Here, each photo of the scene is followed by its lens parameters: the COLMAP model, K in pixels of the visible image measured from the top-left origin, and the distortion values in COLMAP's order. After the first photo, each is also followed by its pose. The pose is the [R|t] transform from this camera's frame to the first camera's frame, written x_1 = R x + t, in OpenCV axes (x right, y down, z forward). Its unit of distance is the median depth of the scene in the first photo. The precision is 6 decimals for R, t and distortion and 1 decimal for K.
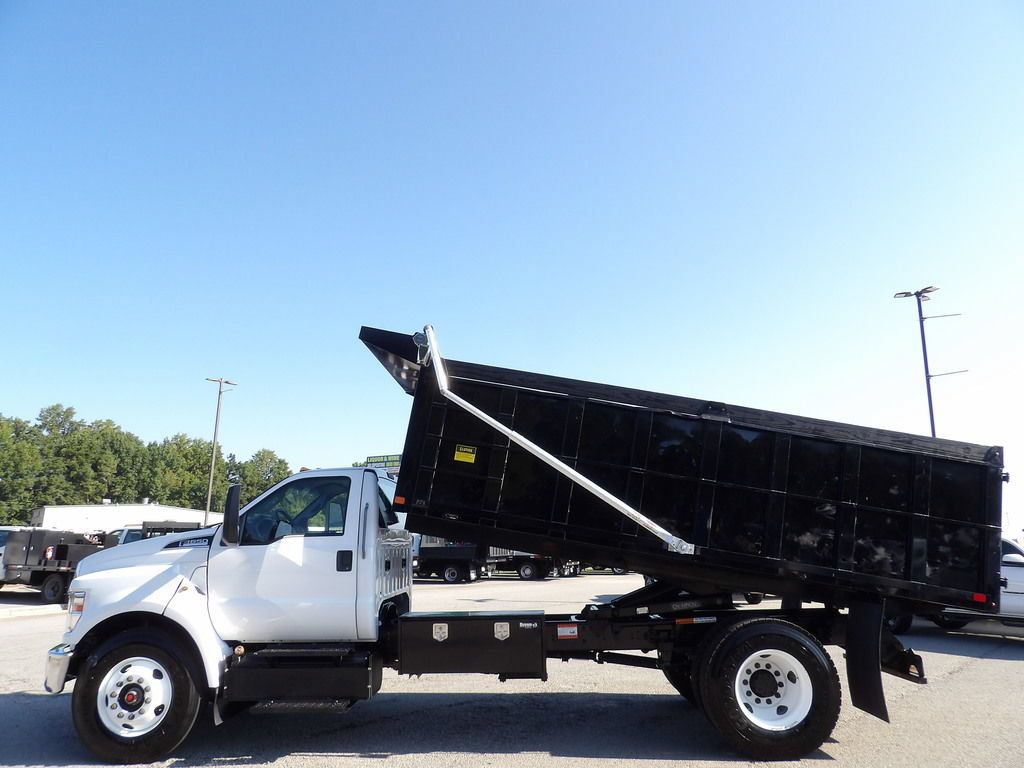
lens RADIAL K [[734.5, 0, 519.4], [0, 734.5, 387.6], [0, 0, 1]] dist [-0.038213, 0.049537]
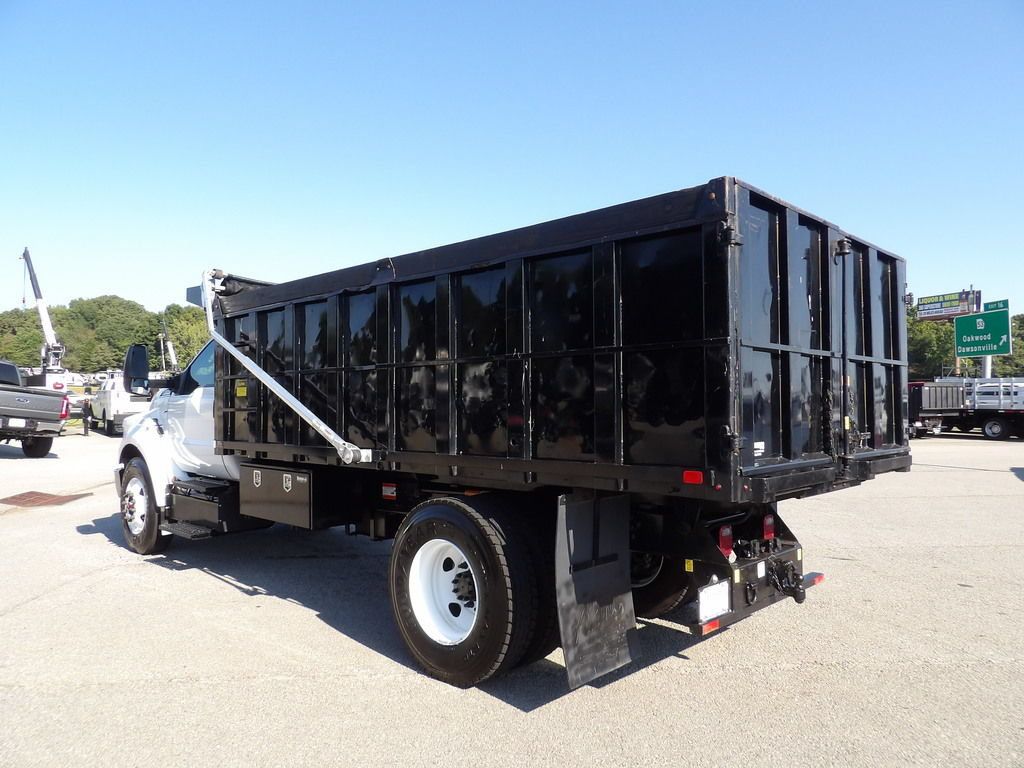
lens RADIAL K [[734.5, 0, 517.8], [0, 734.5, 386.7], [0, 0, 1]] dist [-0.038213, 0.049537]
pose [[0.743661, -0.001714, -0.668555, 0.626314], [0.135336, 0.979679, 0.148029, 0.078953], [0.654716, -0.200563, 0.728781, 0.387358]]
